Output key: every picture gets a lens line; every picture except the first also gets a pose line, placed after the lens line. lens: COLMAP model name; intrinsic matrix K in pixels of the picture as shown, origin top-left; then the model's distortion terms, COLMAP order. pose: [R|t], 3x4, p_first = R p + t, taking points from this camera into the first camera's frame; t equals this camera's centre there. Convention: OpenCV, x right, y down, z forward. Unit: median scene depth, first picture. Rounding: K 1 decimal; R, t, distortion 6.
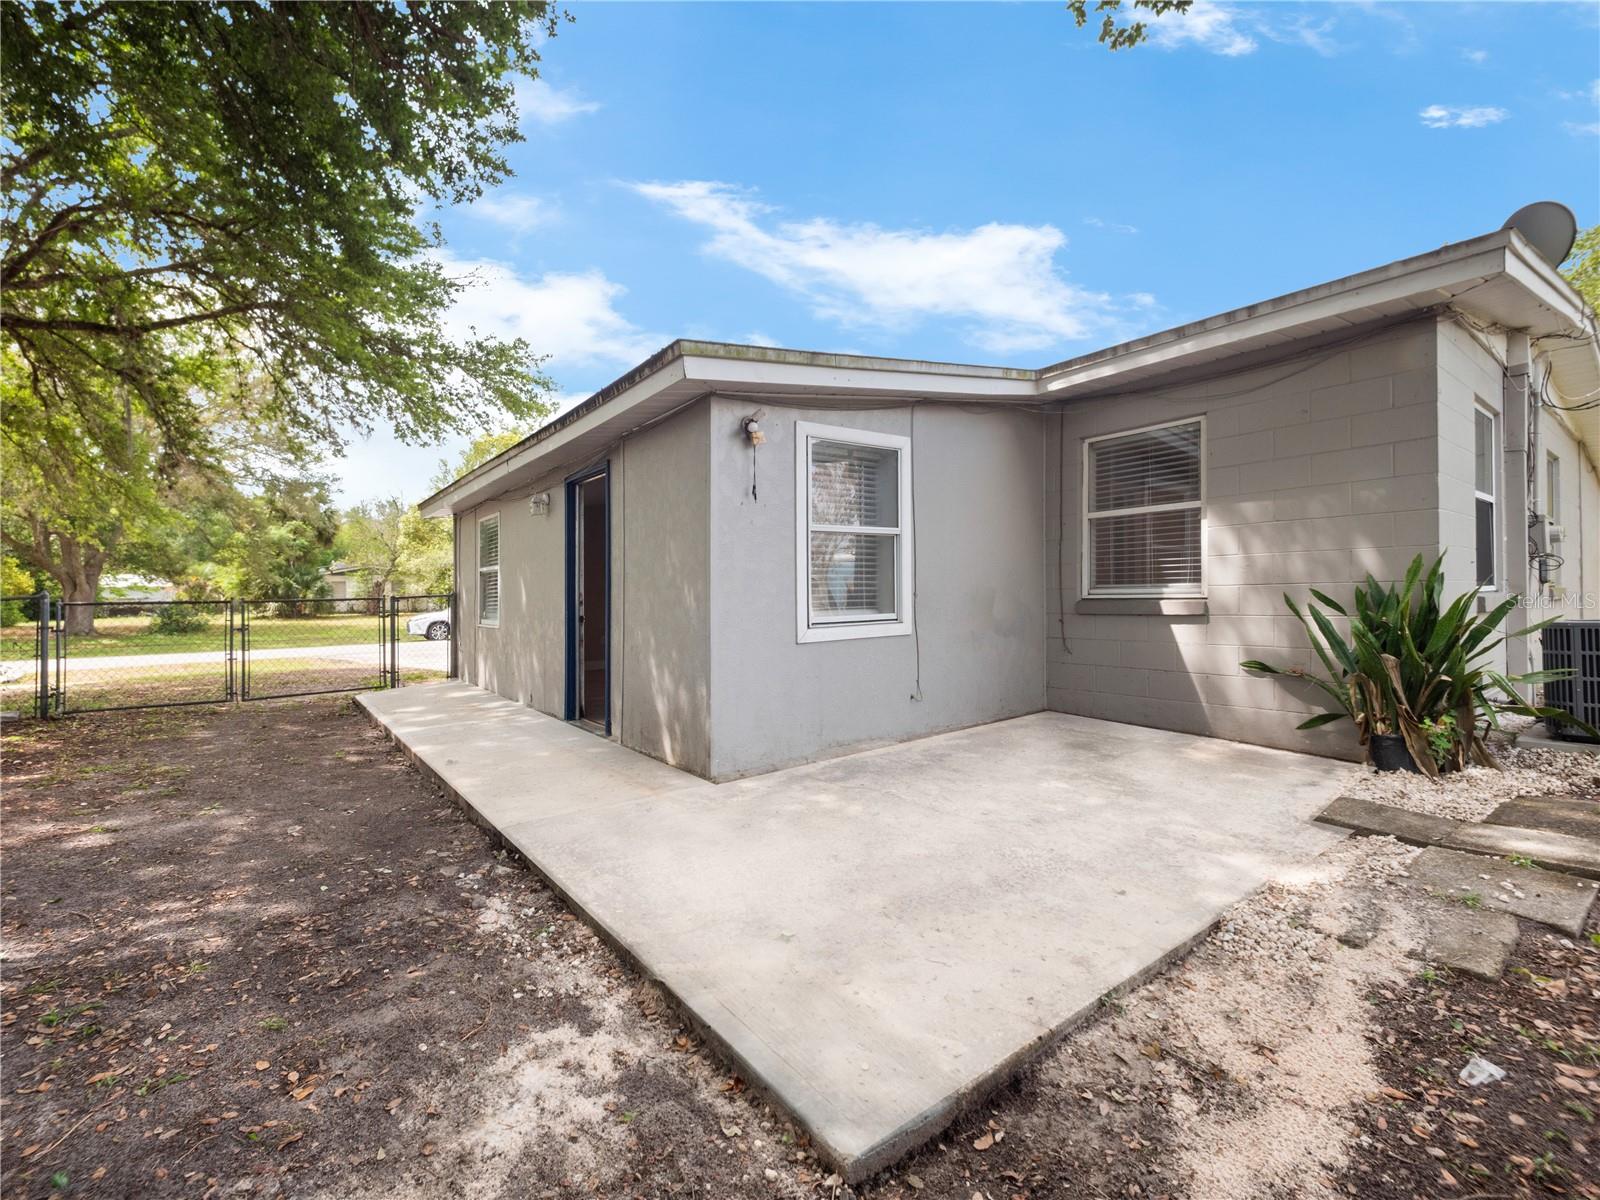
lens RADIAL K [[715.2, 0, 783.3], [0, 715.2, 600.7], [0, 0, 1]] dist [0.001515, -0.004492]
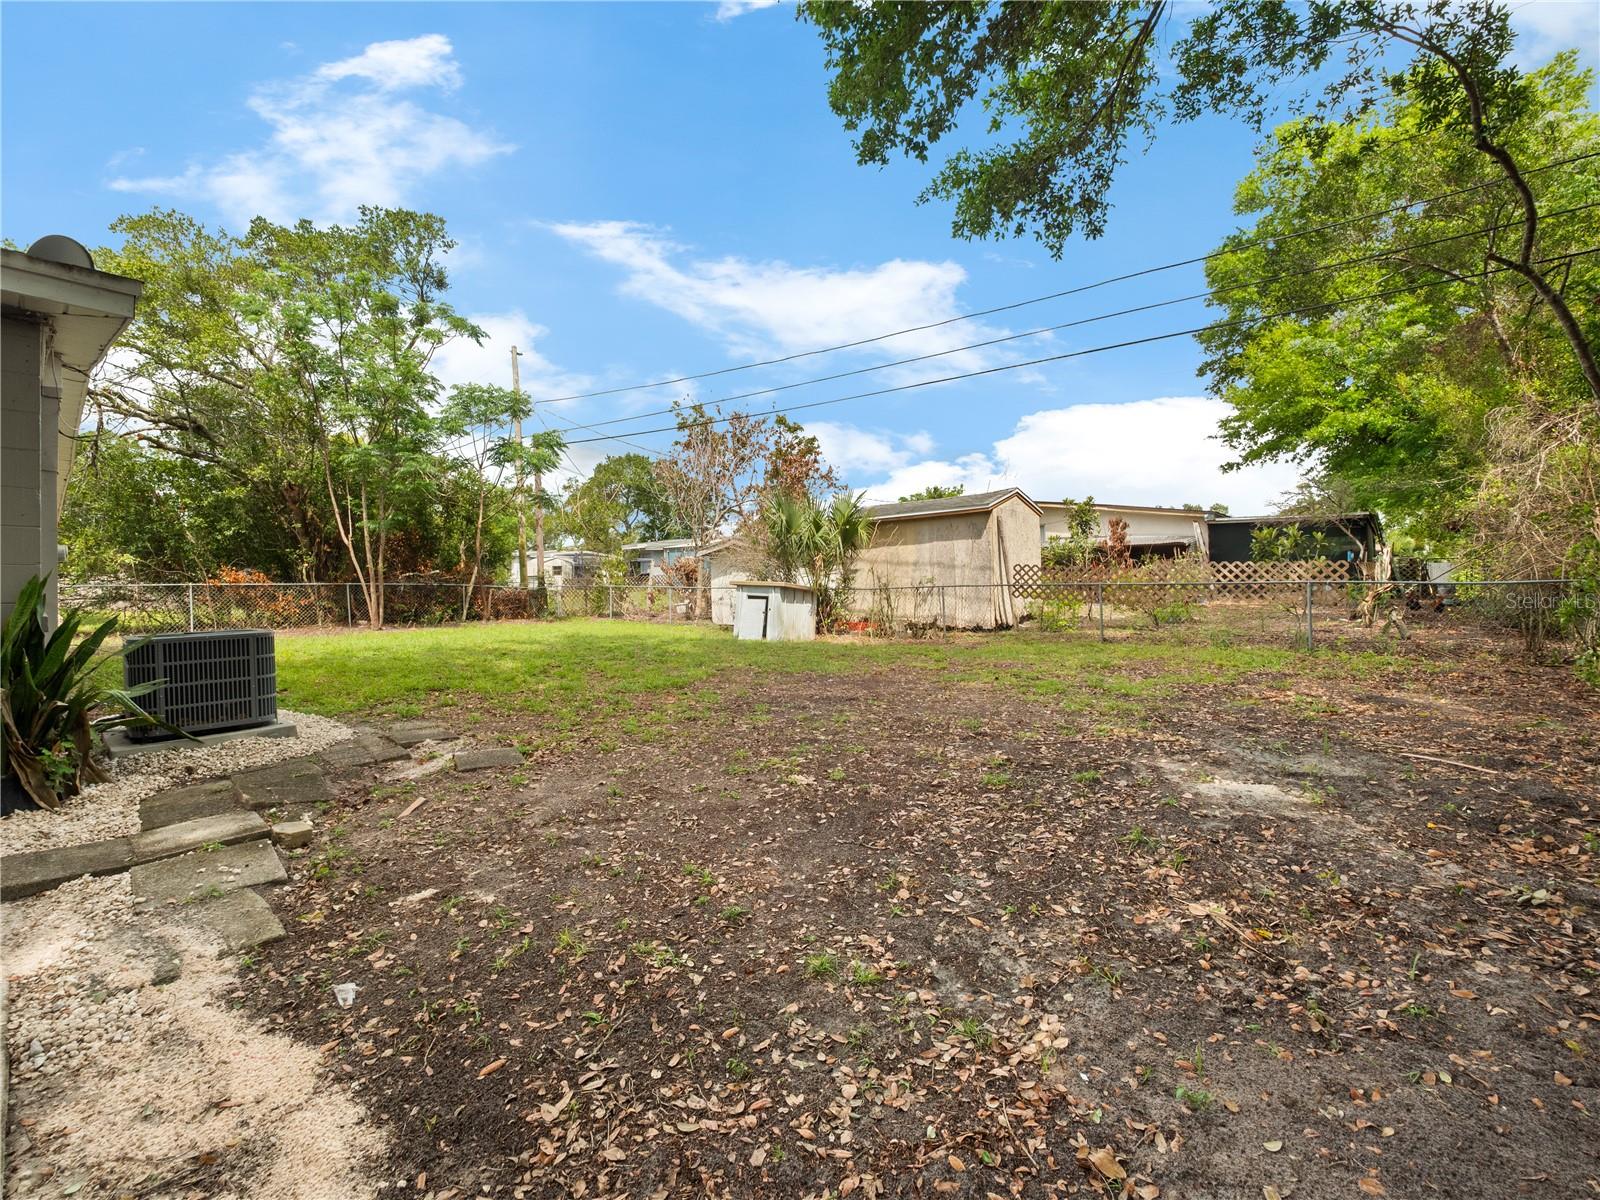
lens RADIAL K [[715.2, 0, 789.7], [0, 715.2, 593.5], [0, 0, 1]] dist [0.001515, -0.004492]
pose [[-0.234898, 0.003966, 0.972012, -0.399168], [0.006315, 0.999977, -0.002555, -0.051263], [-0.972000, 0.005538, -0.234918, 0.418828]]
